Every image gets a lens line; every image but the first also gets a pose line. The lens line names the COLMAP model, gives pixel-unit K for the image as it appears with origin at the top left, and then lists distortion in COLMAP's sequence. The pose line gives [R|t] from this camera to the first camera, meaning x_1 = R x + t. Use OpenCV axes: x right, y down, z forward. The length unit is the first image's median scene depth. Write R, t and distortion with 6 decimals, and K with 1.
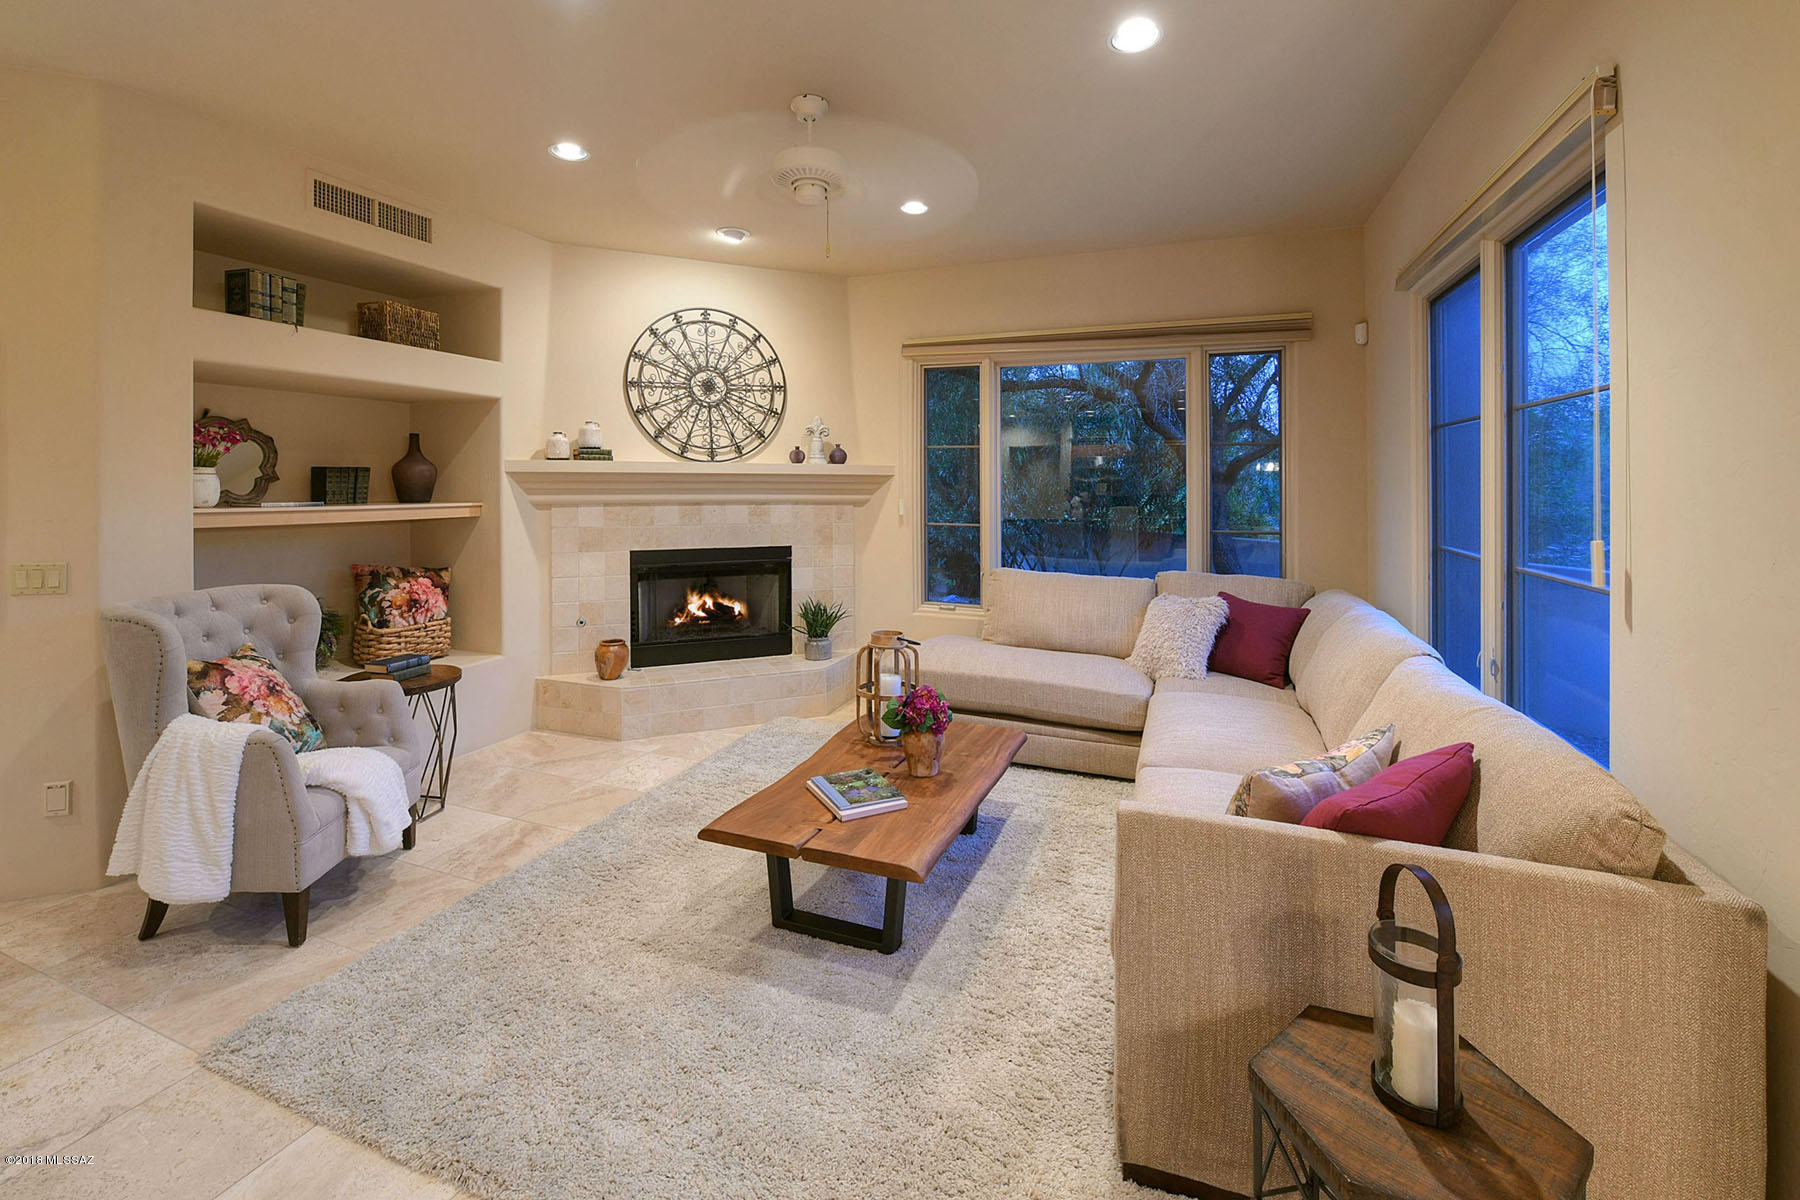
lens RADIAL K [[760.8, 0, 895.2], [0, 760.8, 494.1], [0, 0, 1]] dist [-0.002328, -0.000148]
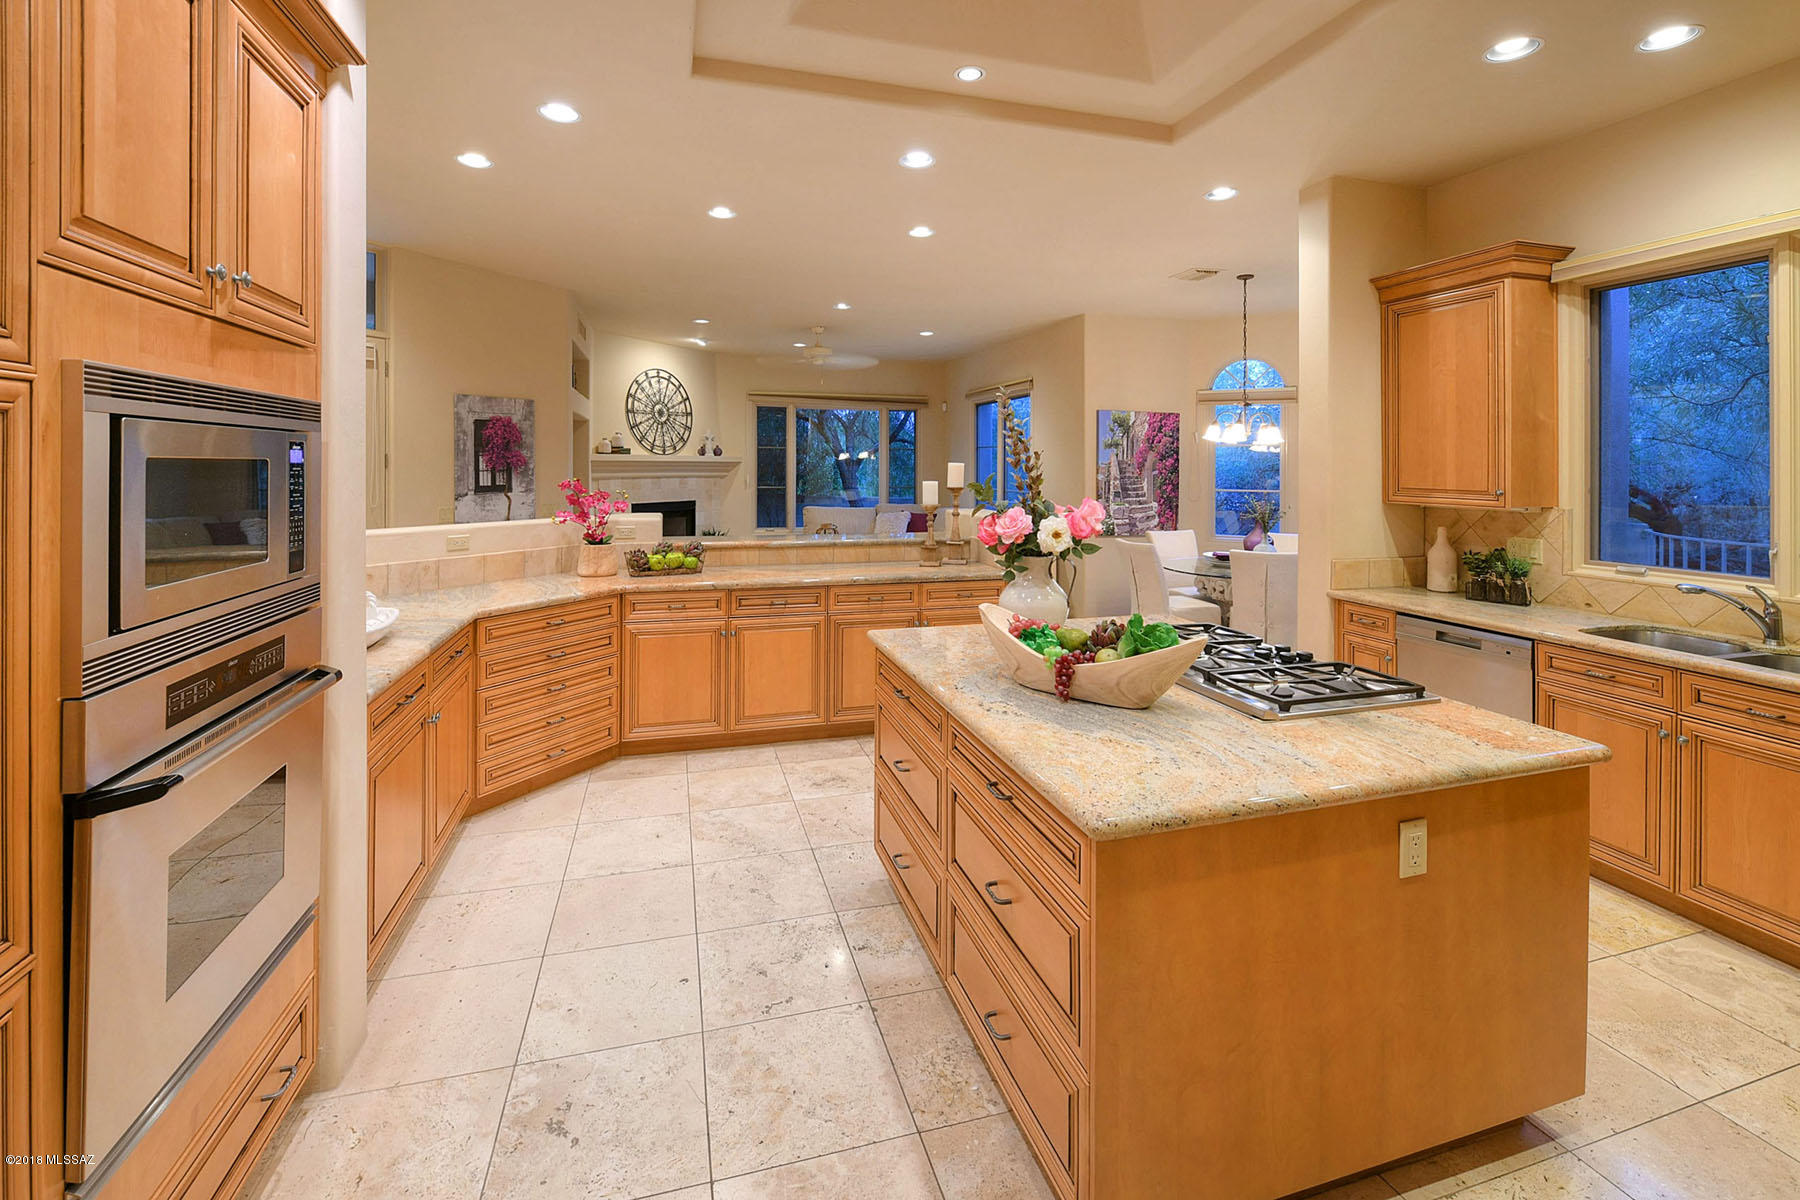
lens RADIAL K [[742.2, 0, 894.2], [0, 742.2, 484.1], [0, 0, 1]] dist [-0.001829, -0.007138]
pose [[0.793188, -0.014160, 0.608812, -0.888370], [0.003988, 0.999829, 0.018059, -0.001552], [-0.608963, -0.011896, 0.793109, -0.745687]]
